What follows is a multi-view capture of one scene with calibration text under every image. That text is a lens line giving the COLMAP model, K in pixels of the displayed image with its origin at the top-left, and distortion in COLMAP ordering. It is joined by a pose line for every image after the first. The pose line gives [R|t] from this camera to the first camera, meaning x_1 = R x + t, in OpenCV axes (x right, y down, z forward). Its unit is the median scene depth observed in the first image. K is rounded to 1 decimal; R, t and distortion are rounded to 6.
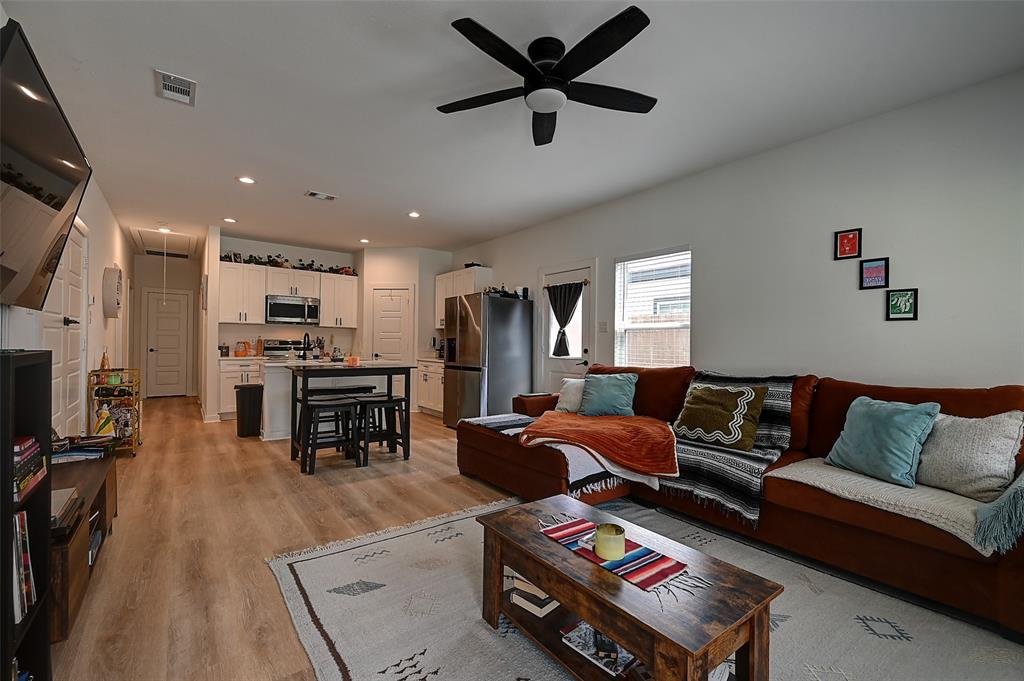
lens RADIAL K [[430.3, 0, 512.0], [0, 430.3, 340.5], [0, 0, 1]] dist [0.000379, 0.000005]
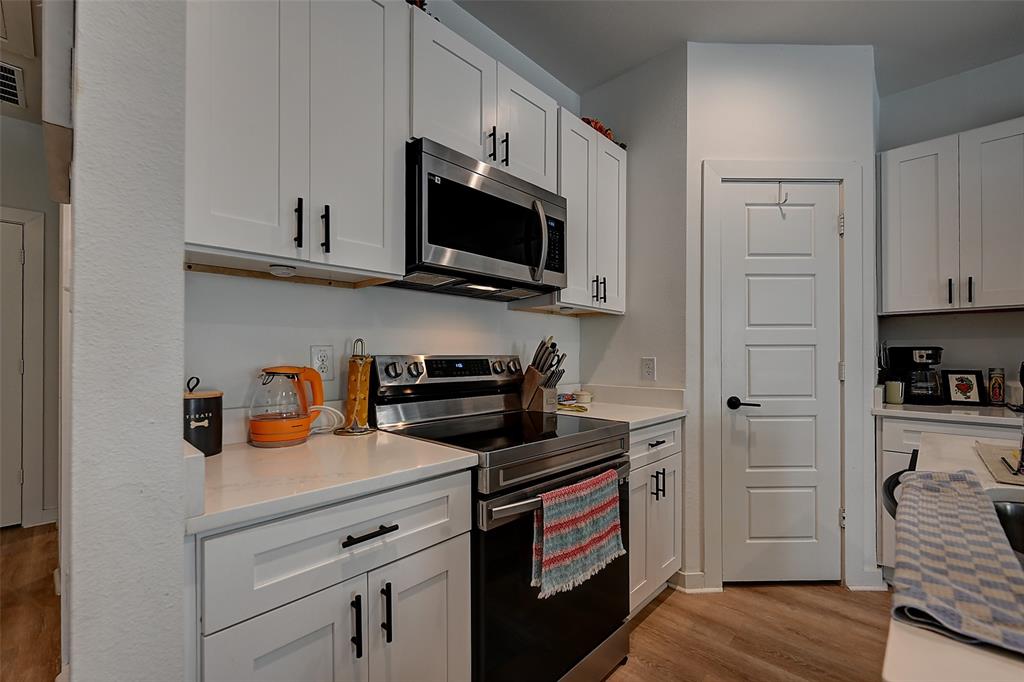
lens RADIAL K [[442.6, 0, 517.1], [0, 442.6, 350.7], [0, 0, 1]] dist [0.001199, 0.000195]
pose [[0.988994, -0.013427, 0.147346, -0.557856], [0.013642, 0.999907, -0.000452, -0.003598], [-0.147326, 0.002458, 0.989085, 0.793024]]
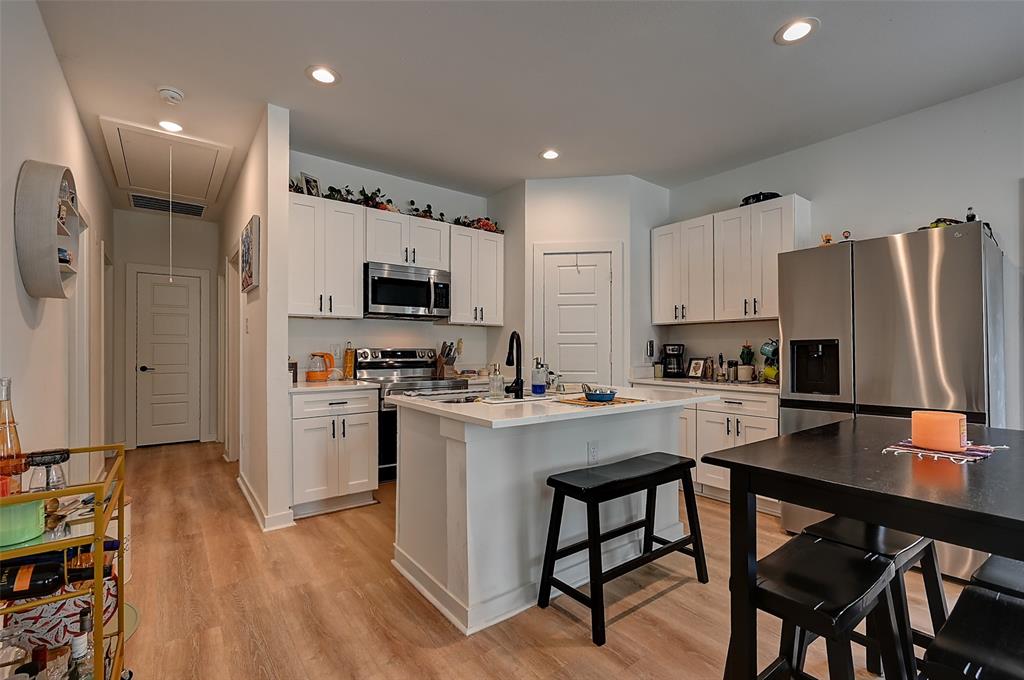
lens RADIAL K [[456.9, 0, 508.4], [0, 456.9, 346.0], [0, 0, 1]] dist [-0.002065, -0.000089]
pose [[0.999799, -0.012903, -0.015322, -0.396239], [0.012904, 0.999917, -0.000042, -0.002903], [0.015321, -0.000155, 0.999883, 0.461866]]
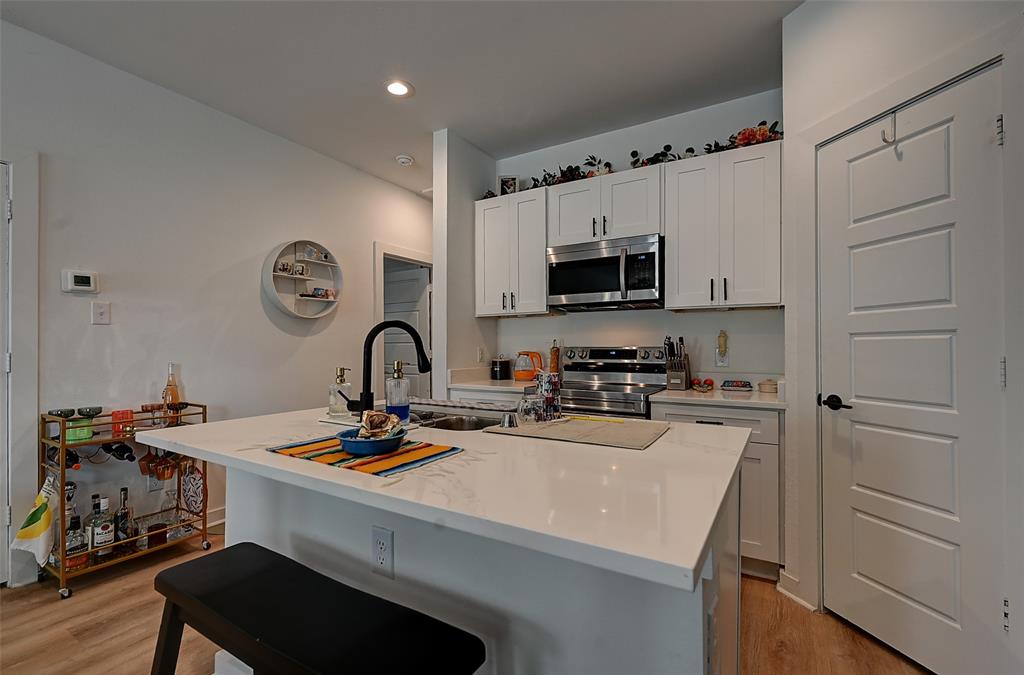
lens RADIAL K [[442.1, 0, 508.0], [0, 442.1, 342.6], [0, 0, 1]] dist [-0.001001, -0.000097]
pose [[0.349636, -0.025596, -0.936536, -0.153927], [0.013761, 0.999659, -0.022184, 0.003000], [0.936785, -0.005131, 0.349869, 0.805171]]
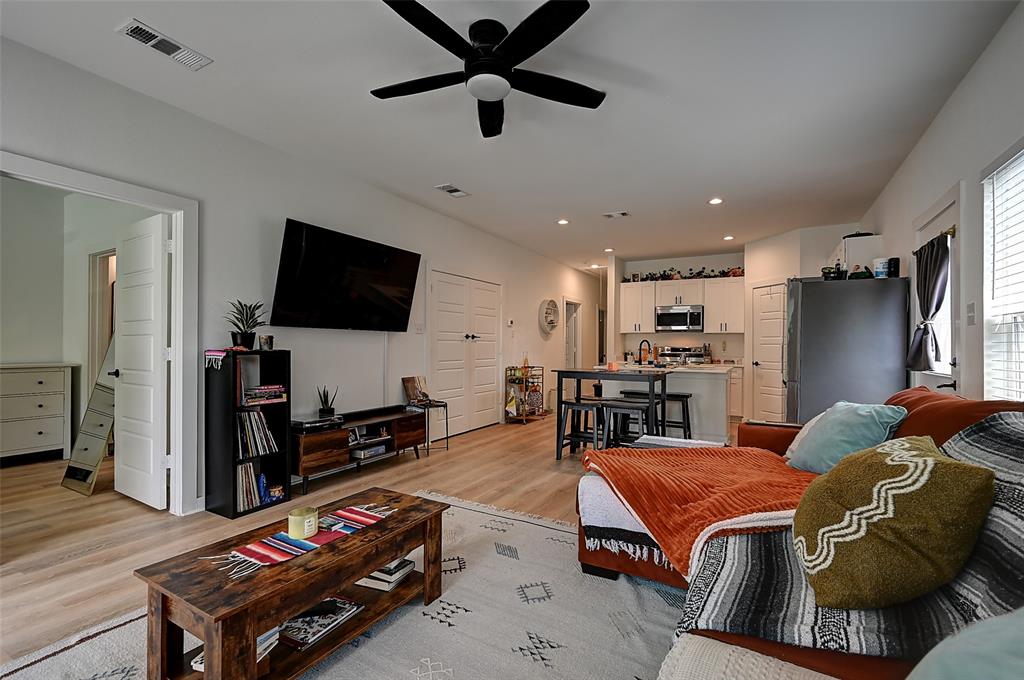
lens RADIAL K [[441.5, 0, 536.3], [0, 441.5, 344.3], [0, 0, 1]] dist [-0.000308, 0.000027]
pose [[0.419693, -0.014091, -0.907557, 0.341378], [0.004925, 0.999900, -0.013248, 0.005279], [0.907653, 0.001091, 0.419720, 0.239493]]
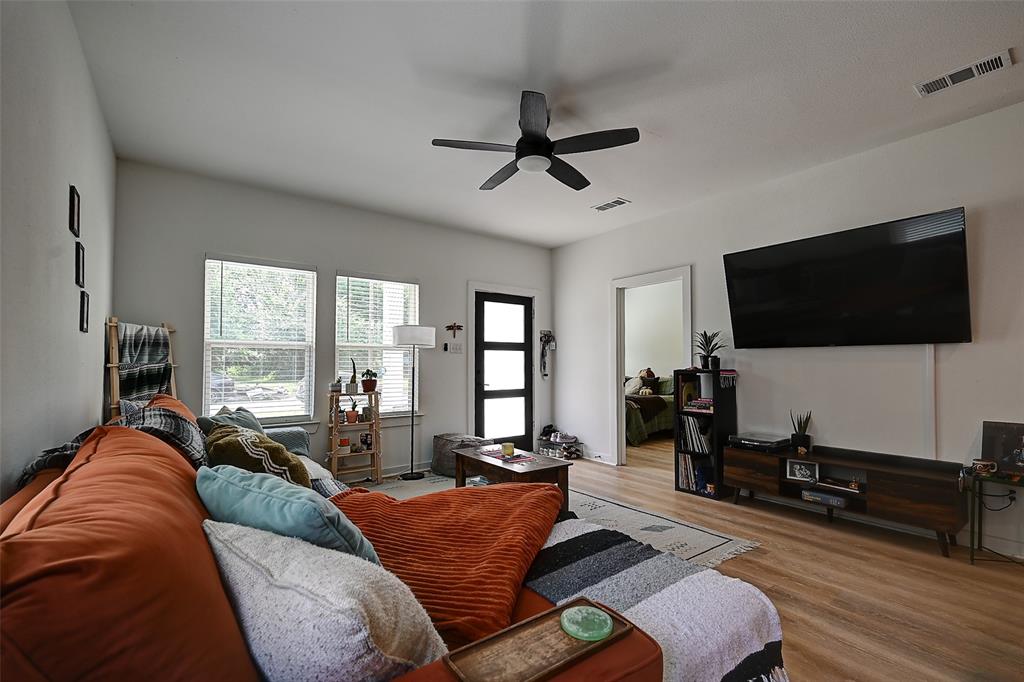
lens RADIAL K [[449.7, 0, 509.1], [0, 449.7, 357.7], [0, 0, 1]] dist [0.000612, 0.000198]
pose [[-0.999819, -0.014983, 0.011734, 0.045194], [-0.015247, 0.999626, -0.022692, 0.005463], [-0.011389, -0.022867, -0.999674, 0.772625]]
